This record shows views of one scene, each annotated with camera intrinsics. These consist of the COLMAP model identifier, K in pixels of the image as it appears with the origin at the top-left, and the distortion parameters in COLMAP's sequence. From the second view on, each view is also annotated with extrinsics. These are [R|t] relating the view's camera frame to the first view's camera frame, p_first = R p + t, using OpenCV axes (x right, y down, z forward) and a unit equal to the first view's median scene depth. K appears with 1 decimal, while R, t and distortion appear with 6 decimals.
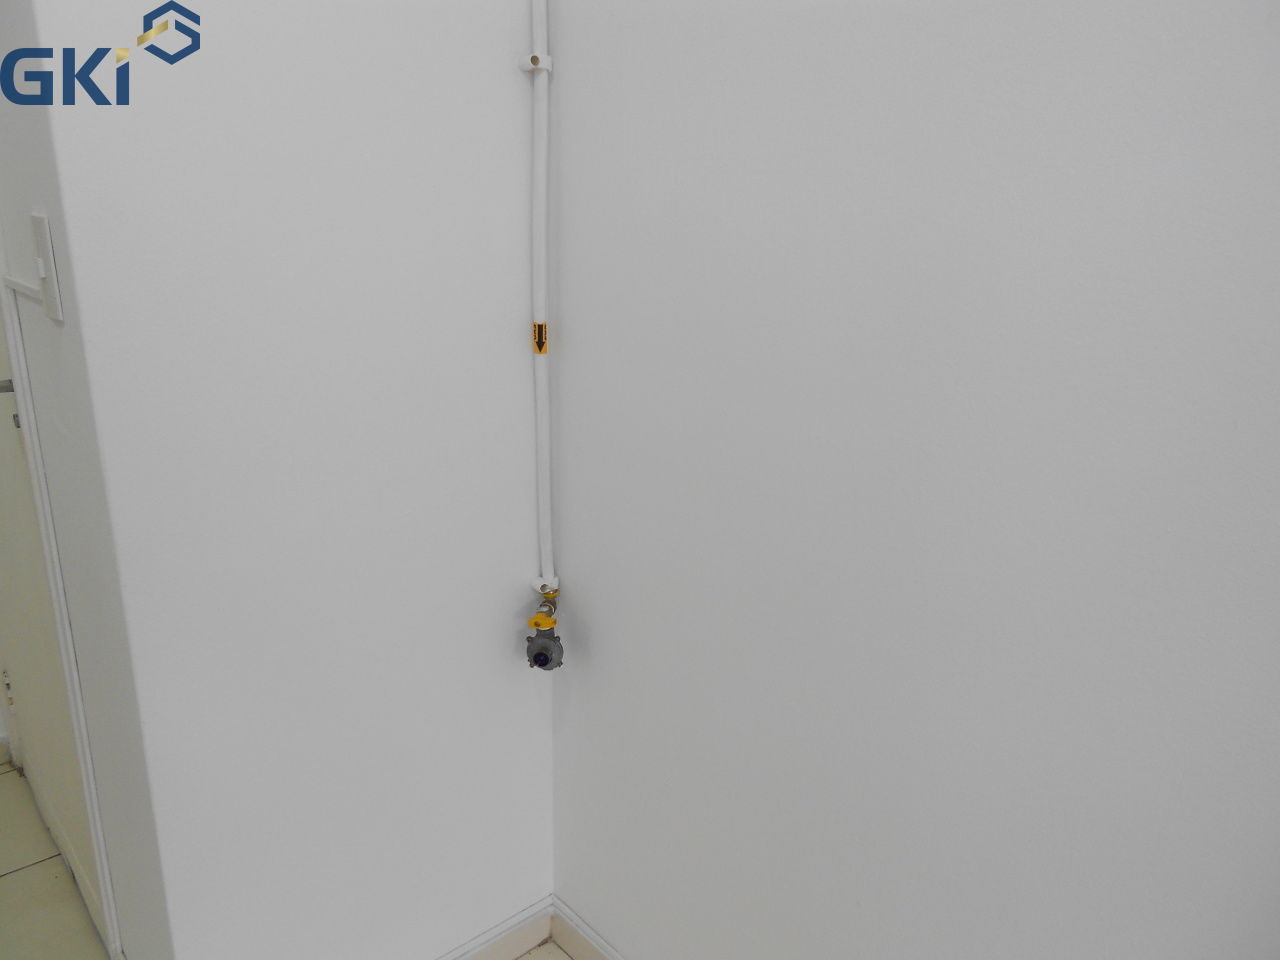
lens RADIAL K [[954.3, 0, 646.2], [0, 954.3, 485.8], [0, 0, 1]] dist [-0.001317, -0.001622]
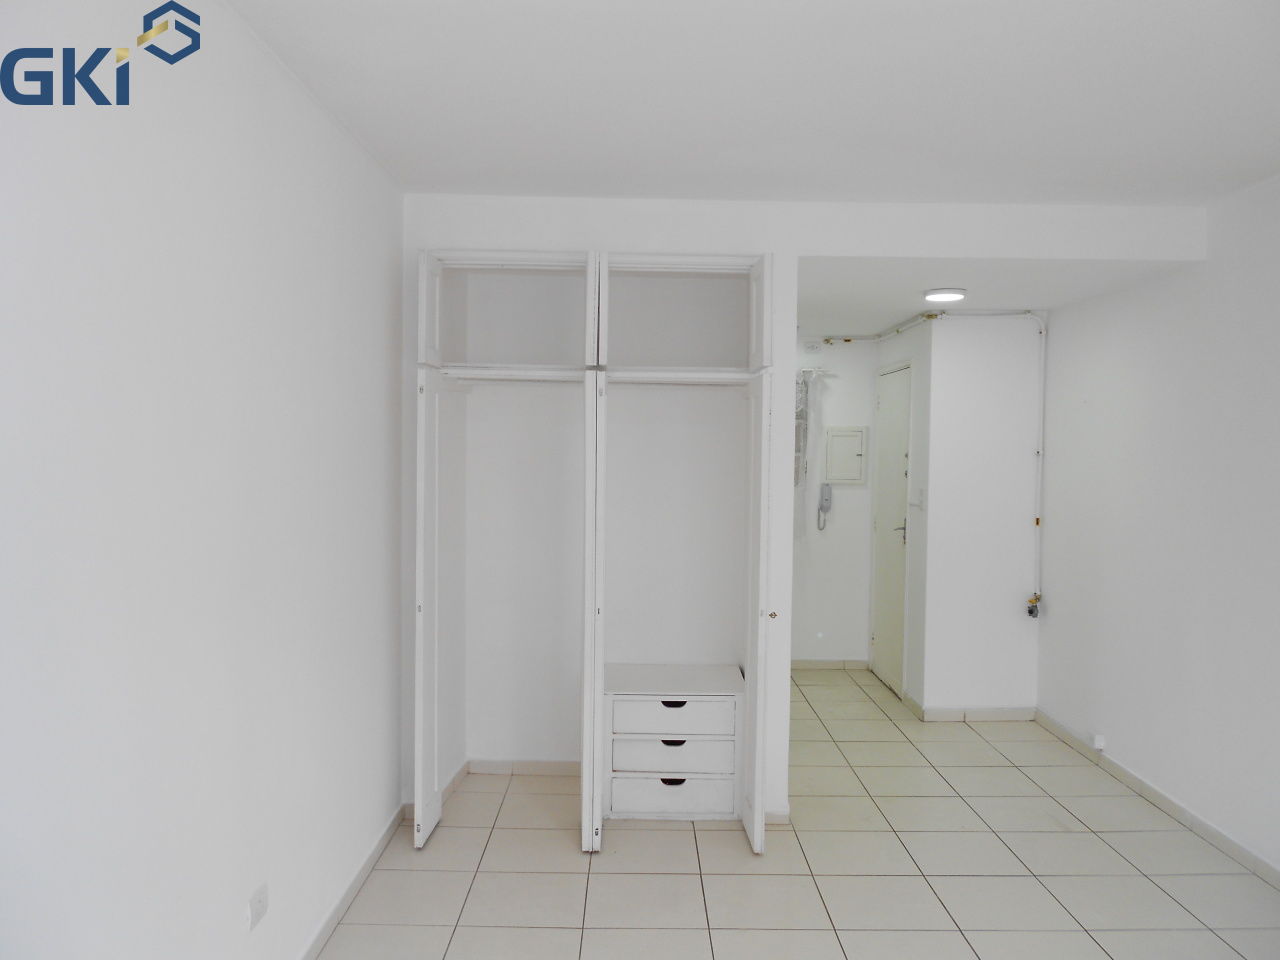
lens RADIAL K [[1041.0, 0, 640.0], [0, 1041.0, 480.0], [0, 0, 1]] dist [-0.001556, 0.007109]
pose [[0.741219, 0.018250, -0.671015, 1.428189], [-0.182040, 0.967635, -0.174768, 0.663346], [0.646108, 0.251693, 0.720552, -2.893262]]
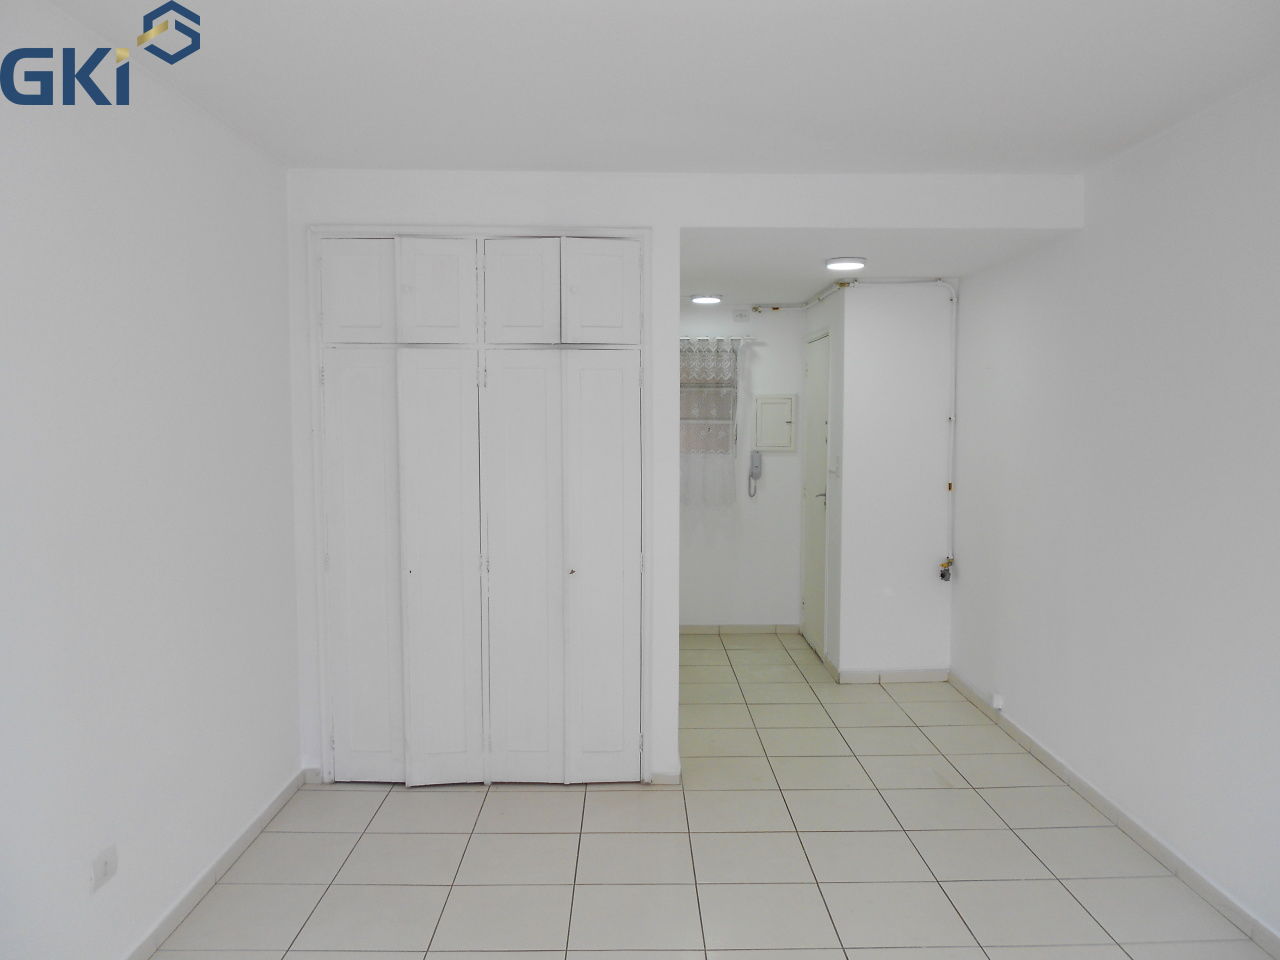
lens RADIAL K [[1041.0, 0, 640.0], [0, 1041.0, 480.0], [0, 0, 1]] dist [-0.001556, 0.007109]
pose [[0.745038, 0.032832, -0.666213, 1.681428], [-0.172105, 0.974430, -0.144448, 0.609464], [0.644436, 0.222278, 0.731638, -2.740530]]
